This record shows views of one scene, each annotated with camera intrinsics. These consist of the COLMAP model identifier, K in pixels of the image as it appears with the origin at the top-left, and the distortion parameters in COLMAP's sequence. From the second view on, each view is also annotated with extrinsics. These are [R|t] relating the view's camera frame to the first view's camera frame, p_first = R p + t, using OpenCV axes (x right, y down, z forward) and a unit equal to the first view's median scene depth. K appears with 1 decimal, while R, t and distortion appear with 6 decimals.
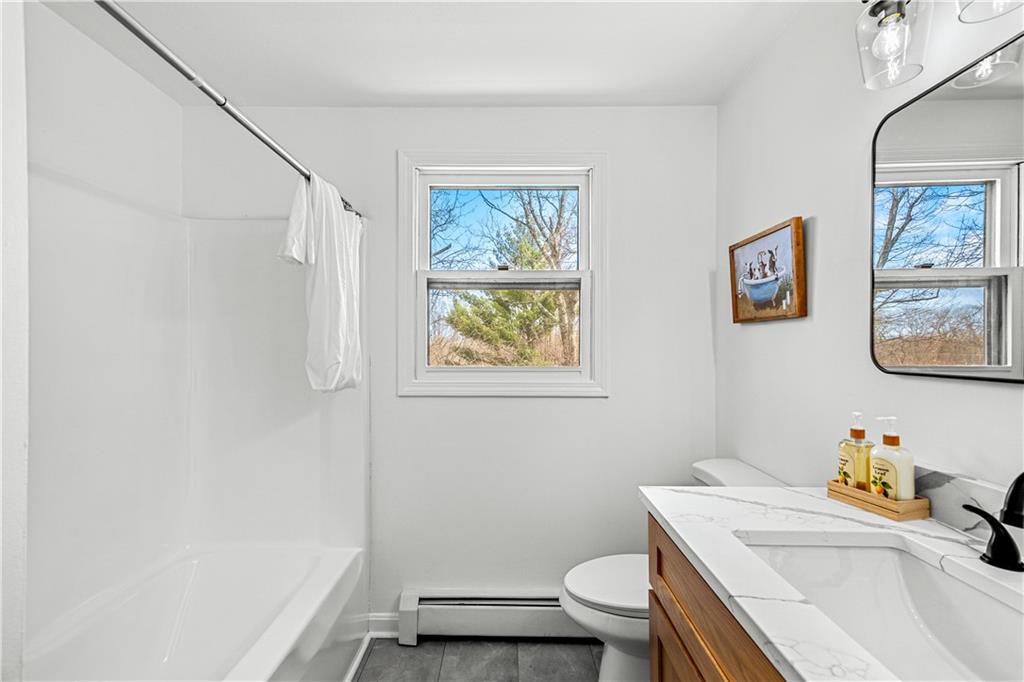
lens RADIAL K [[458.7, 0, 510.9], [0, 458.7, 344.9], [0, 0, 1]] dist [0.026295, 0.000494]
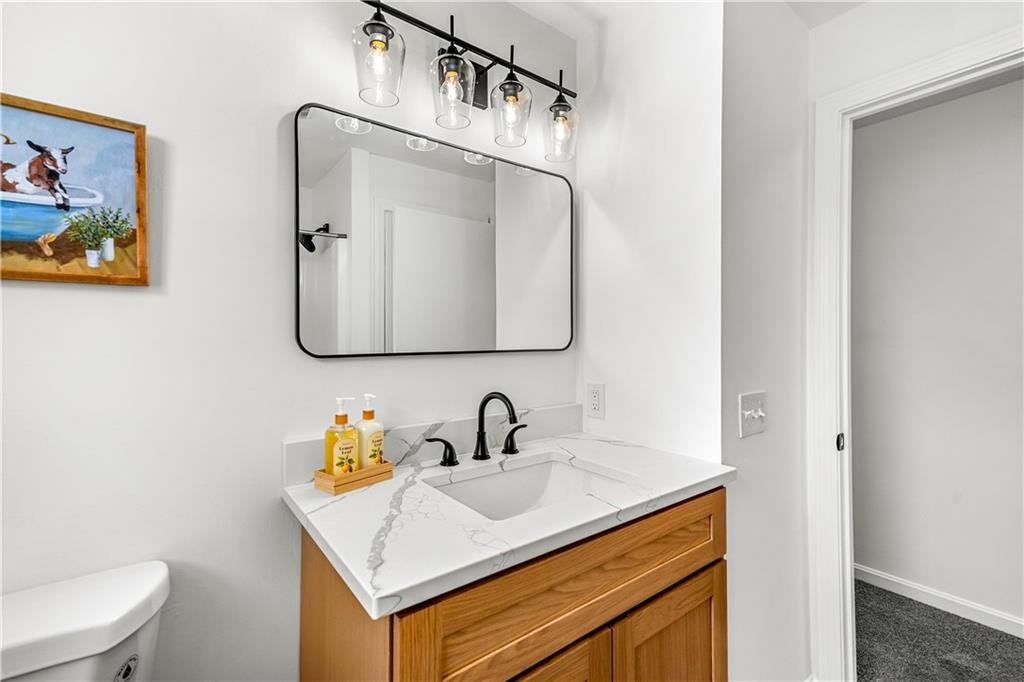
lens RADIAL K [[458.7, 0, 508.6], [0, 458.7, 337.2], [0, 0, 1]] dist [0.026295, 0.000494]
pose [[-0.616210, -0.002047, 0.787579, -0.250423], [0.001119, 0.999993, 0.003474, 0.011448], [-0.787581, 0.003022, -0.616204, 1.319585]]
